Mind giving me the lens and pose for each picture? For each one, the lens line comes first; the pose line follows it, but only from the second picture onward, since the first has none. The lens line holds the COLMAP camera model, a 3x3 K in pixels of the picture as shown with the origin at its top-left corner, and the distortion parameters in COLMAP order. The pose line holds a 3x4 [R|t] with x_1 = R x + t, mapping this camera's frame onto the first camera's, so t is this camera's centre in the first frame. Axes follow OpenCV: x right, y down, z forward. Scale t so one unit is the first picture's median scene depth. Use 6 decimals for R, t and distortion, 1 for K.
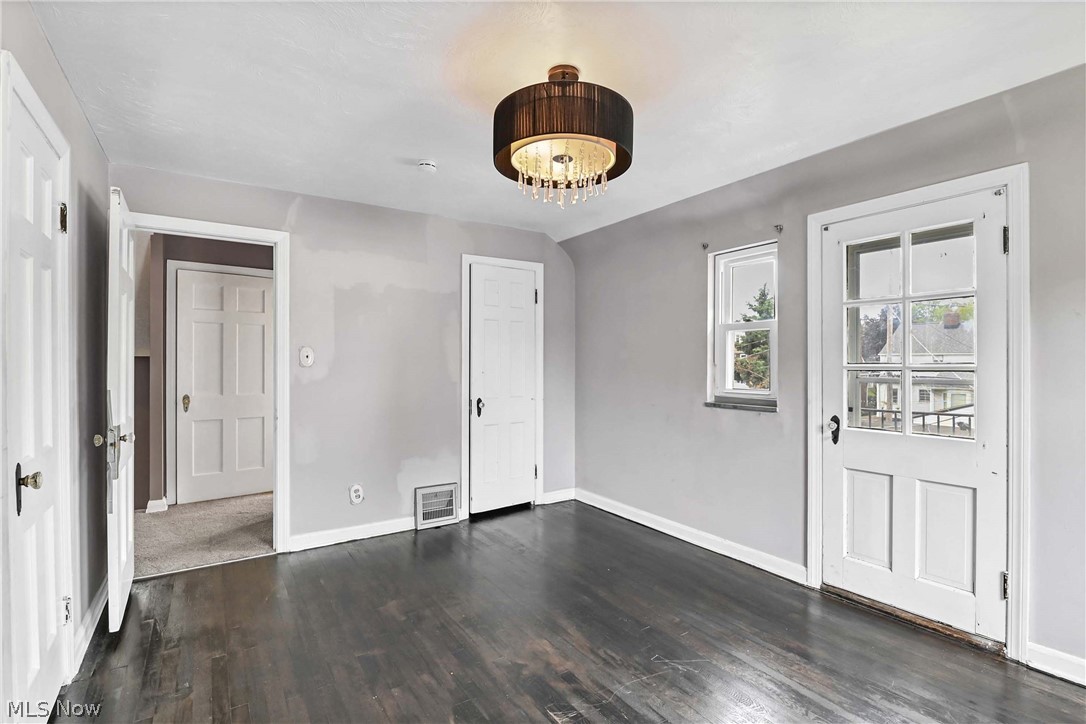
lens RADIAL K [[499.7, 0, 540.2], [0, 499.7, 358.7], [0, 0, 1]] dist [0.000910, -0.000435]
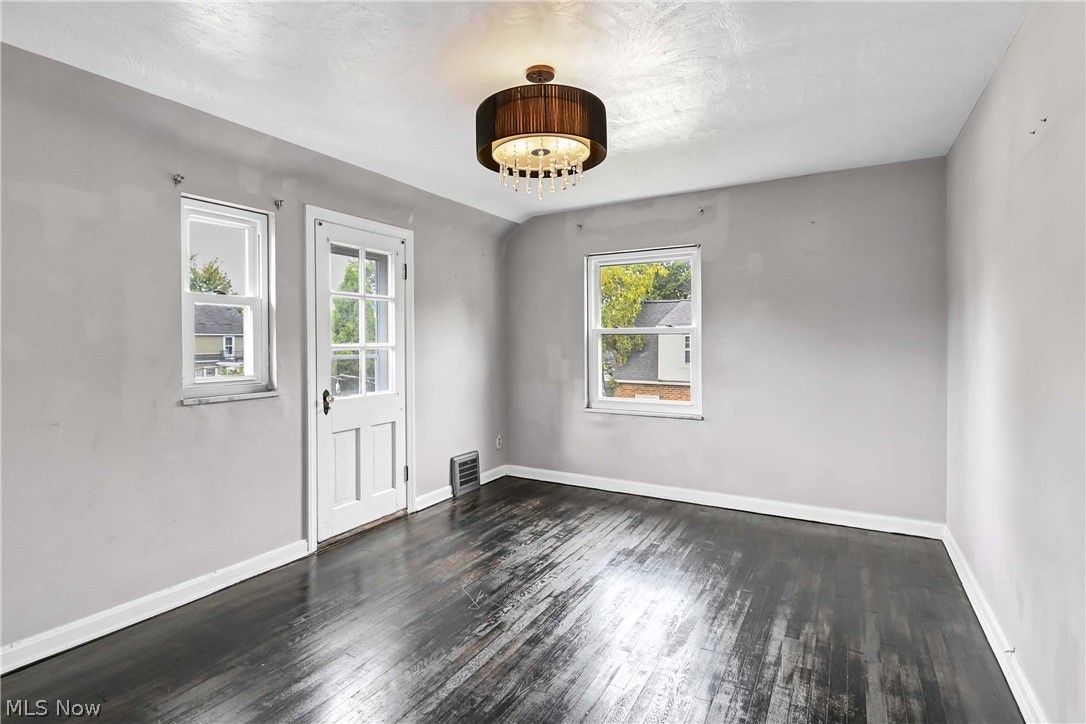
lens RADIAL K [[499.7, 0, 540.2], [0, 499.7, 358.7], [0, 0, 1]] dist [0.000910, -0.000435]
pose [[-0.405627, -0.031995, 0.913479, -0.672910], [-0.004046, 0.999440, 0.033209, -0.000713], [-0.914030, 0.009775, -0.405529, 1.050835]]
